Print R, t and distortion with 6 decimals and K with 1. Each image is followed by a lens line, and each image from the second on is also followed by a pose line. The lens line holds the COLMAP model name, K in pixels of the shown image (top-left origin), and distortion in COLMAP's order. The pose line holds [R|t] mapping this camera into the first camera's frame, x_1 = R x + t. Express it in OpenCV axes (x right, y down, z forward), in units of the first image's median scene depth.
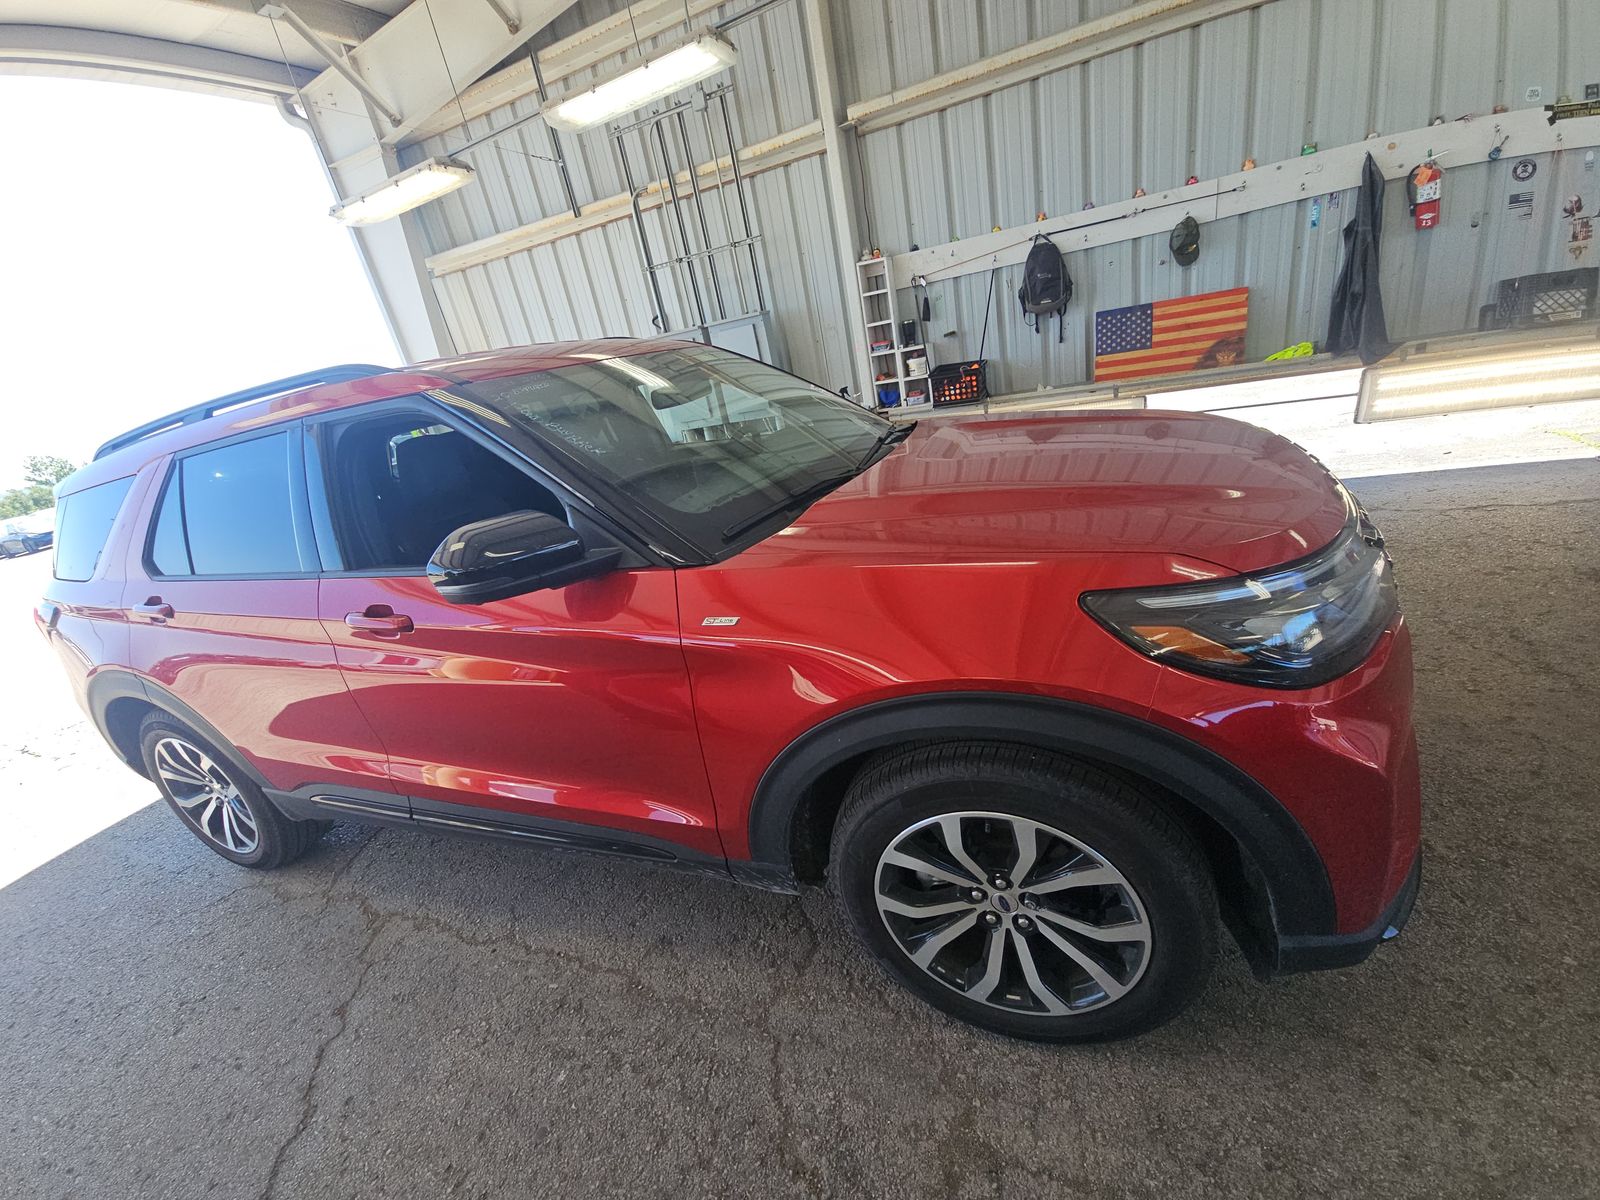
lens RADIAL K [[636.1, 0, 803.4], [0, 636.1, 601.0], [0, 0, 1]] dist [0.019031, -0.016321]
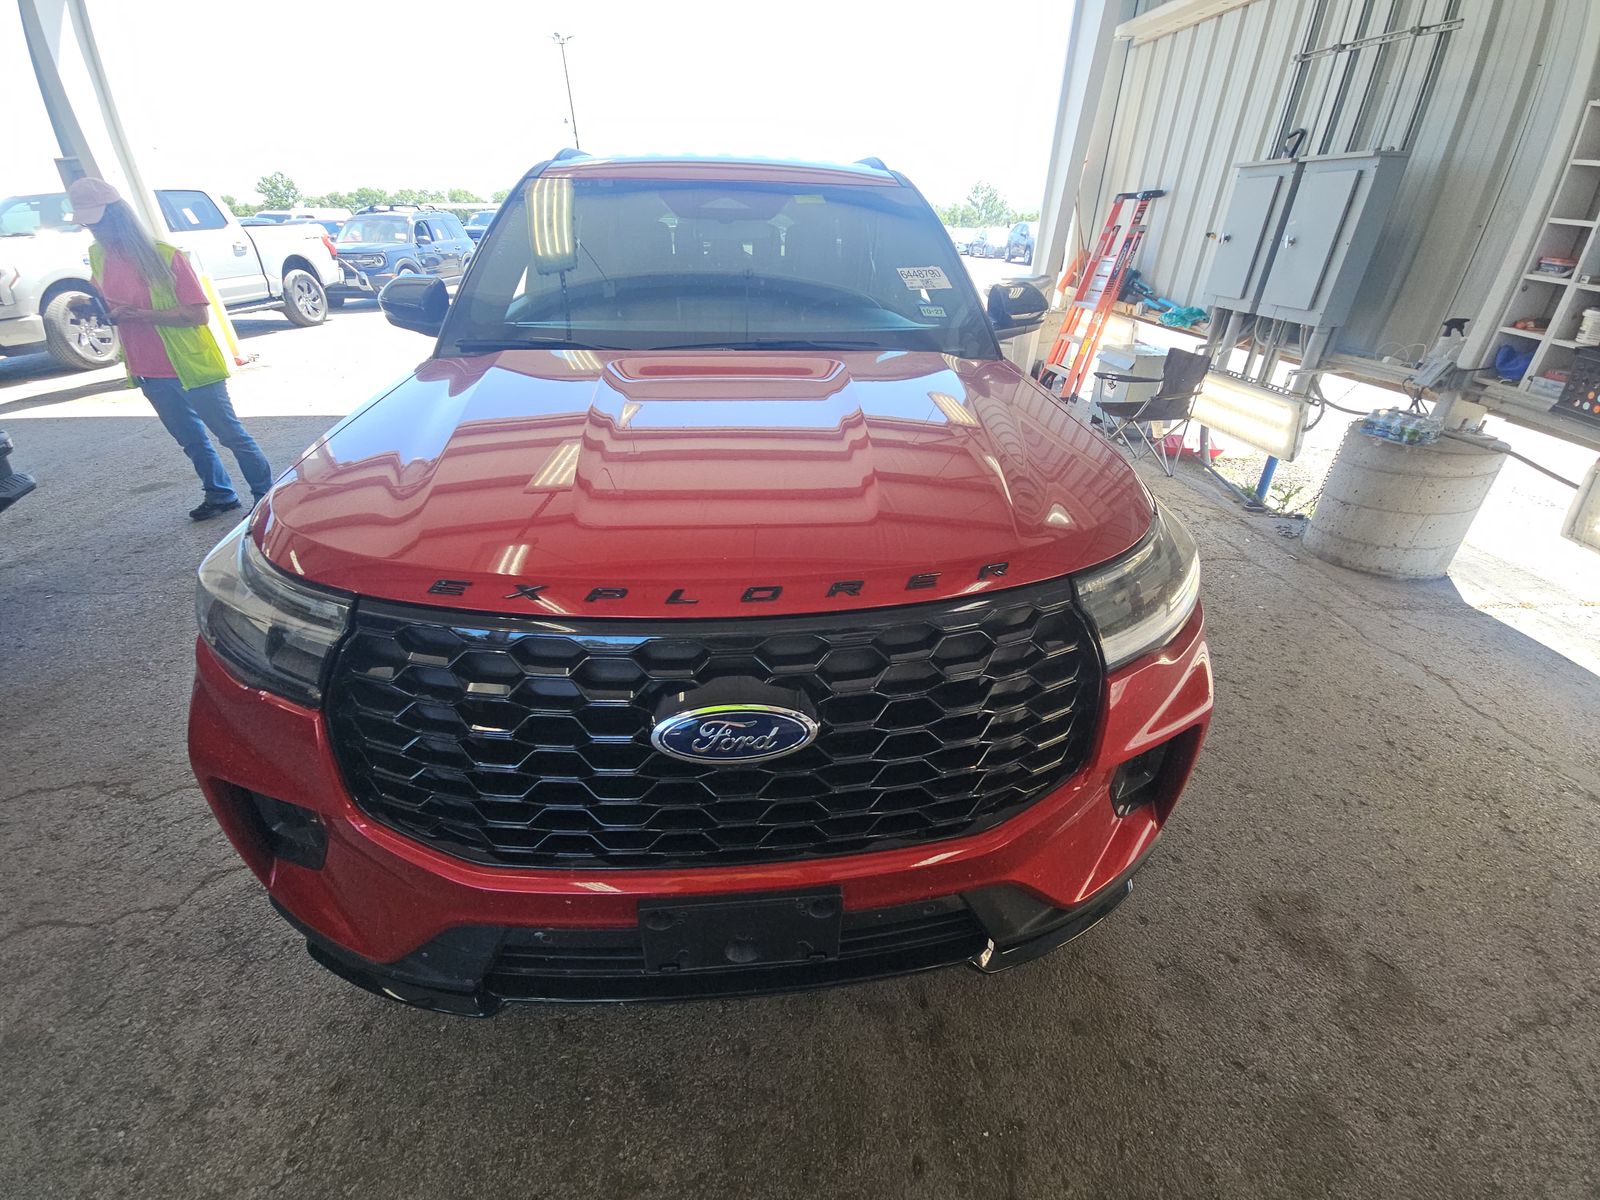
lens RADIAL K [[636.1, 0, 803.4], [0, 636.1, 601.0], [0, 0, 1]] dist [0.019031, -0.016321]
pose [[0.446024, 0.625281, -0.640380, 0.374891], [-0.439367, 0.776313, 0.451991, -0.154759], [0.779756, 0.079763, 0.620982, 0.228112]]
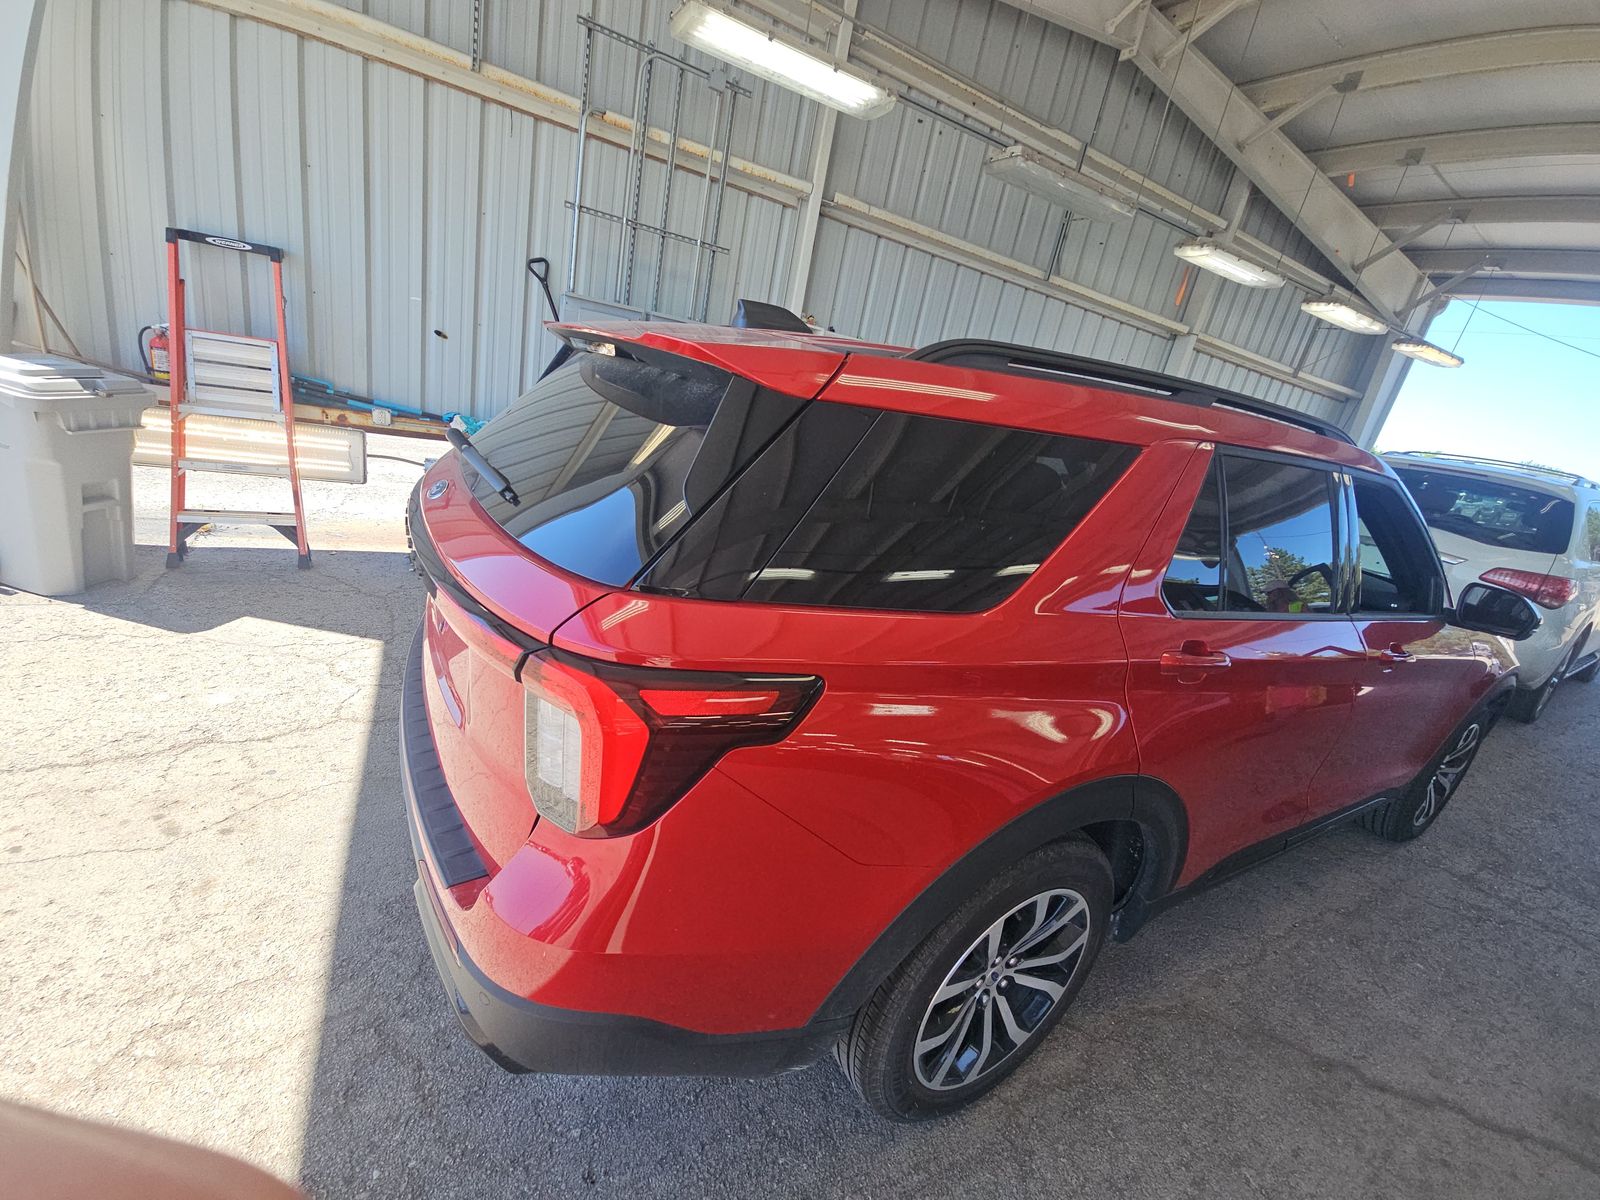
lens RADIAL K [[636.1, 0, 803.4], [0, 636.1, 601.0], [0, 0, 1]] dist [0.019031, -0.016321]
pose [[0.568049, 0.024326, 0.822635, -0.795408], [0.014017, 0.999132, -0.039224, -0.026844], [-0.822875, 0.033812, 0.567215, 0.422137]]
